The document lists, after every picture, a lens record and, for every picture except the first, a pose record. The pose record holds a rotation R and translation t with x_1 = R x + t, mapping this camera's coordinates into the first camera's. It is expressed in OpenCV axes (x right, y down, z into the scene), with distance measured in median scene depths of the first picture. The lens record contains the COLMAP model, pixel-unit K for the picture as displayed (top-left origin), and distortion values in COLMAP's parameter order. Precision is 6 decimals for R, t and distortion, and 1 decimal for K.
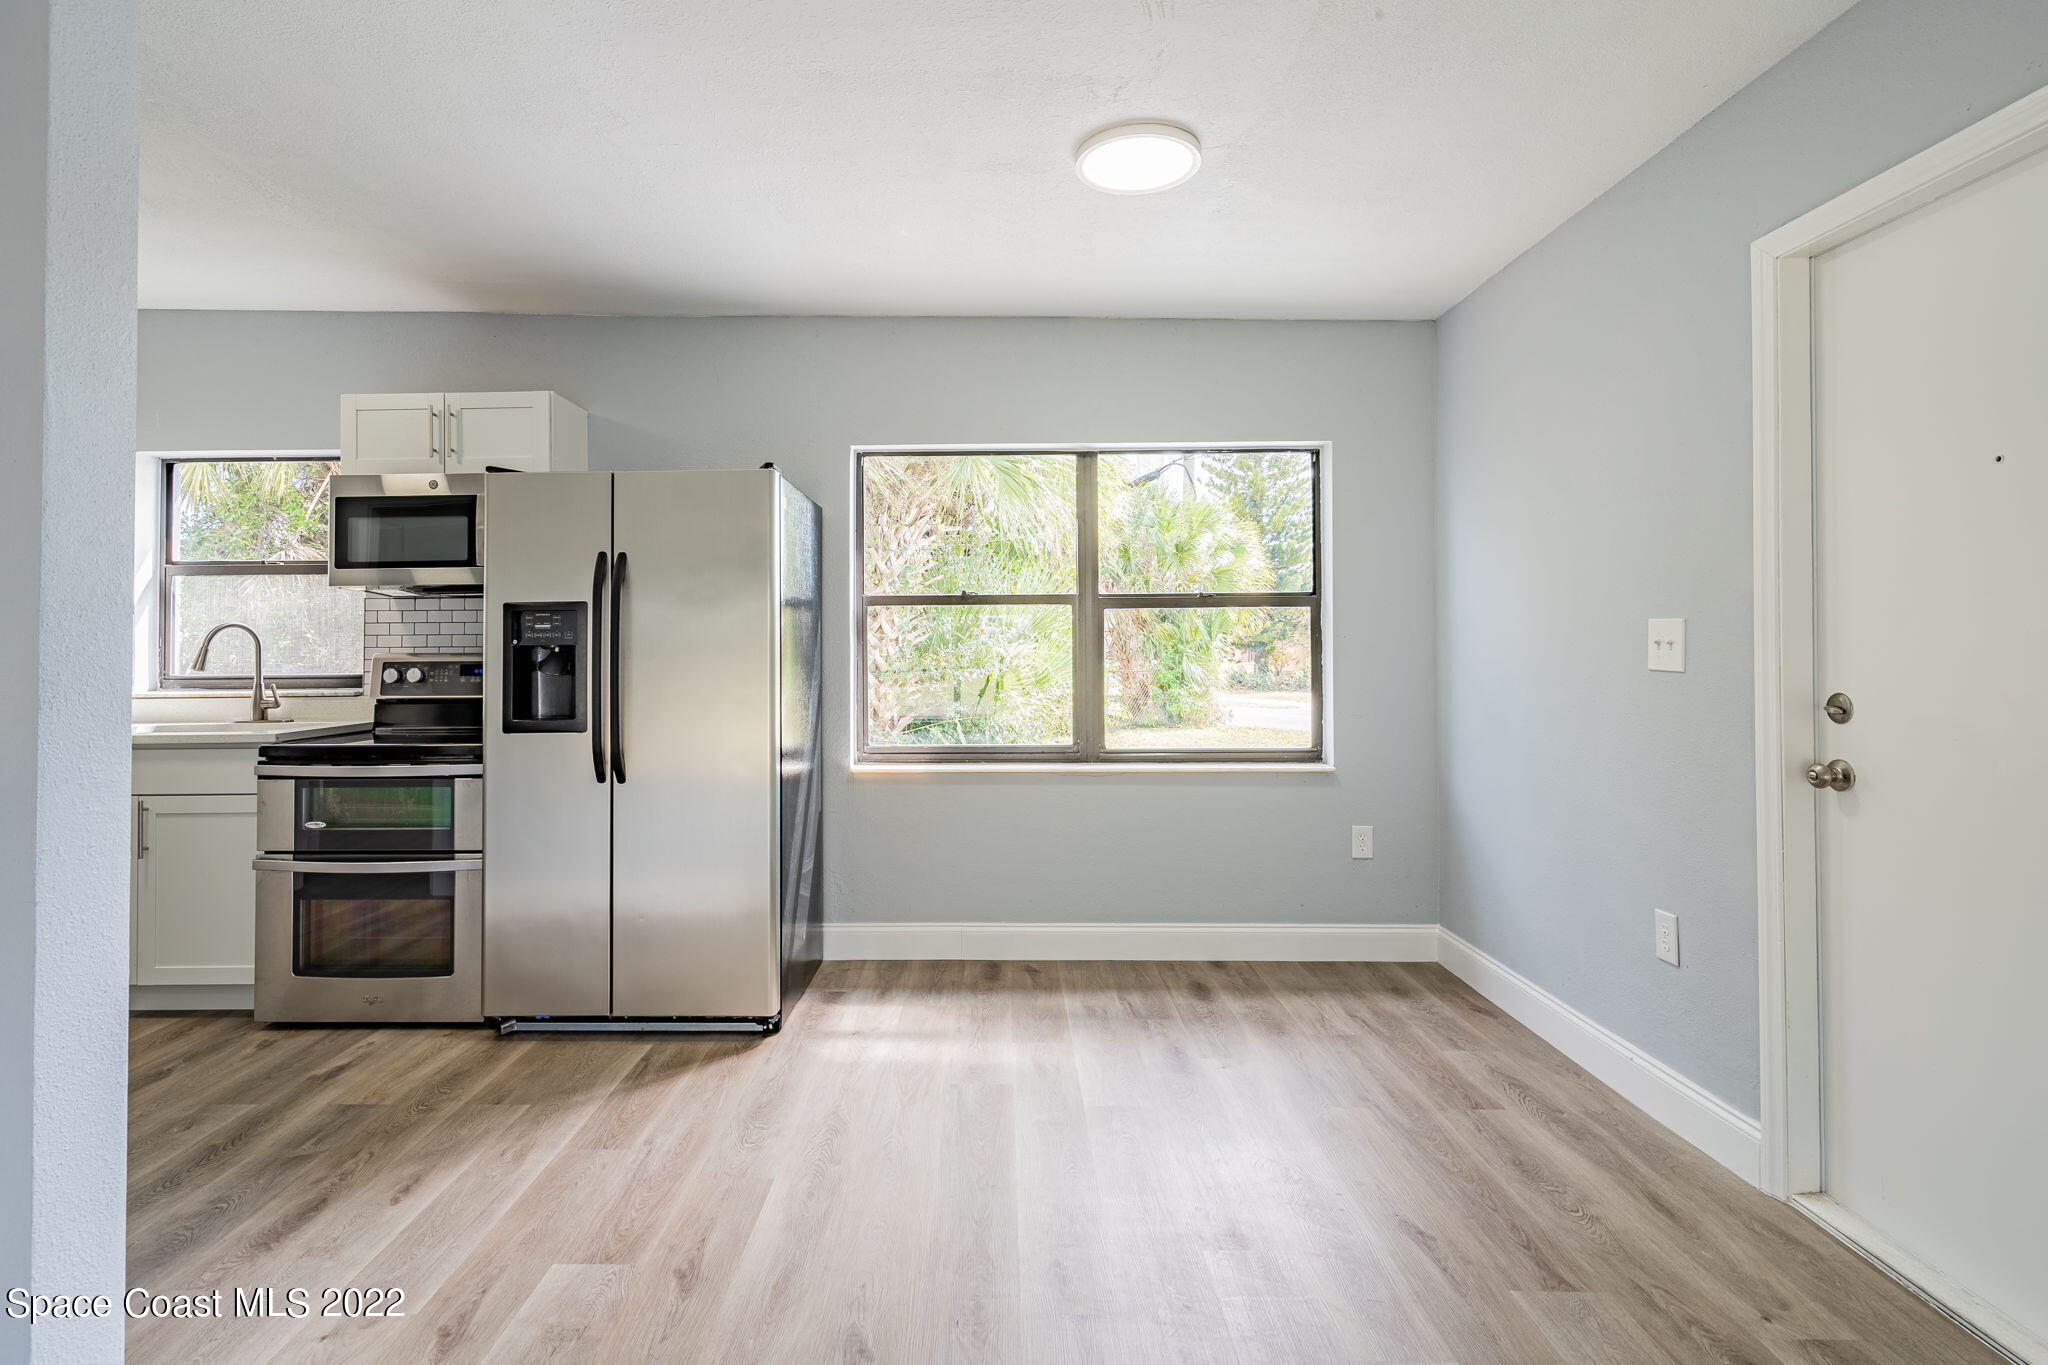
lens RADIAL K [[988.2, 0, 983.8], [0, 988.2, 626.5], [0, 0, 1]] dist [0.008757, -0.001475]
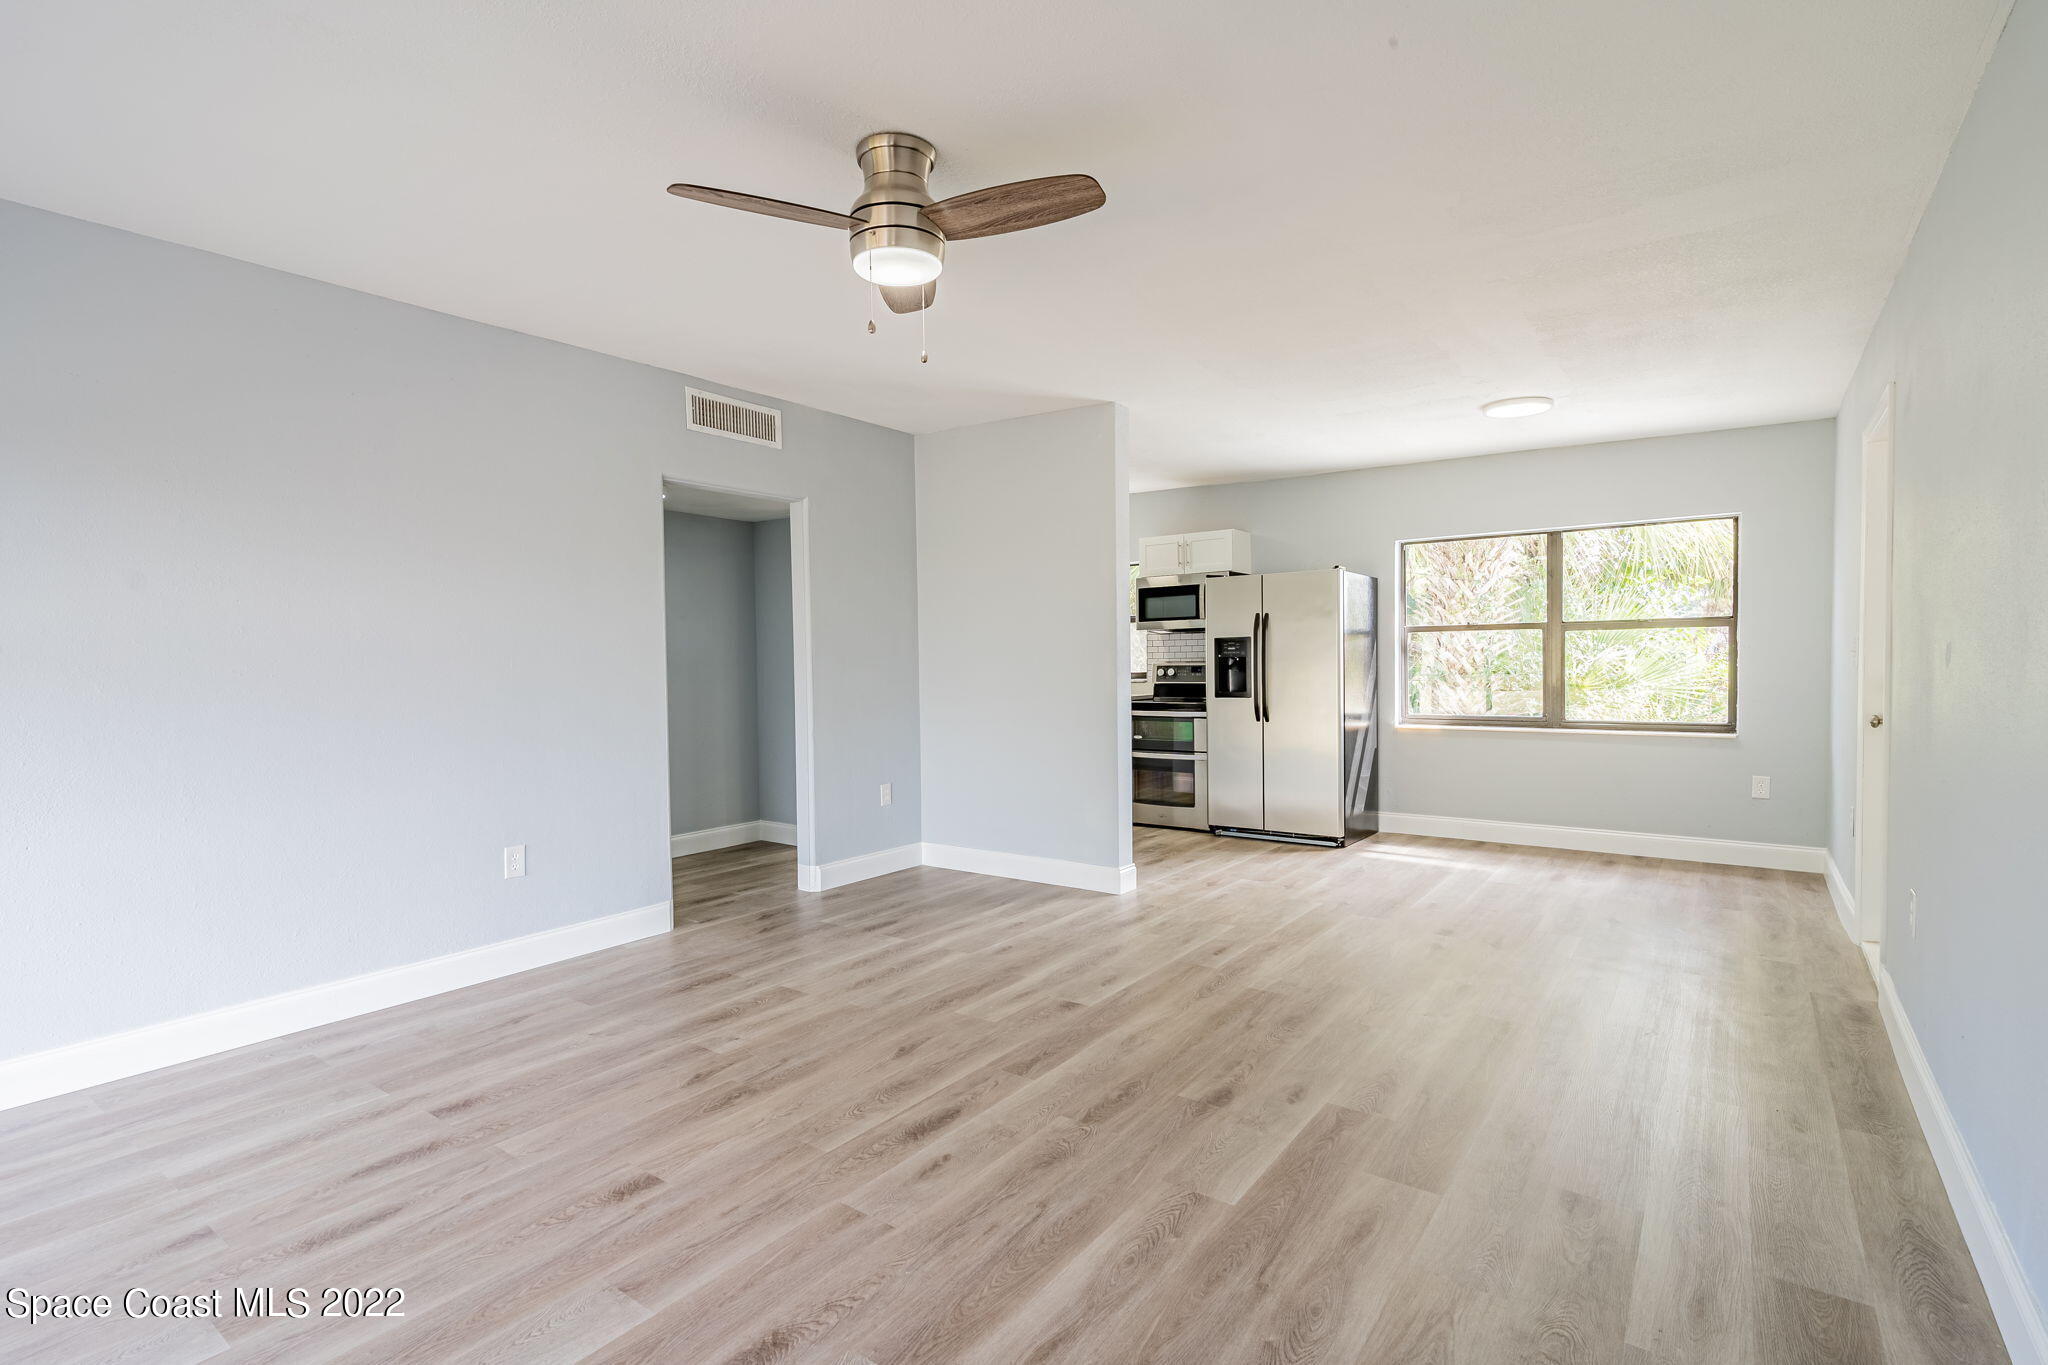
lens RADIAL K [[988.2, 0, 1033.3], [0, 988.2, 679.1], [0, 0, 1]] dist [0.008757, -0.001475]
pose [[0.819967, 0.002310, -0.572406, 0.392244], [0.018224, 0.999380, 0.030139, -0.004313], [0.572120, -0.035144, 0.819416, -0.916123]]
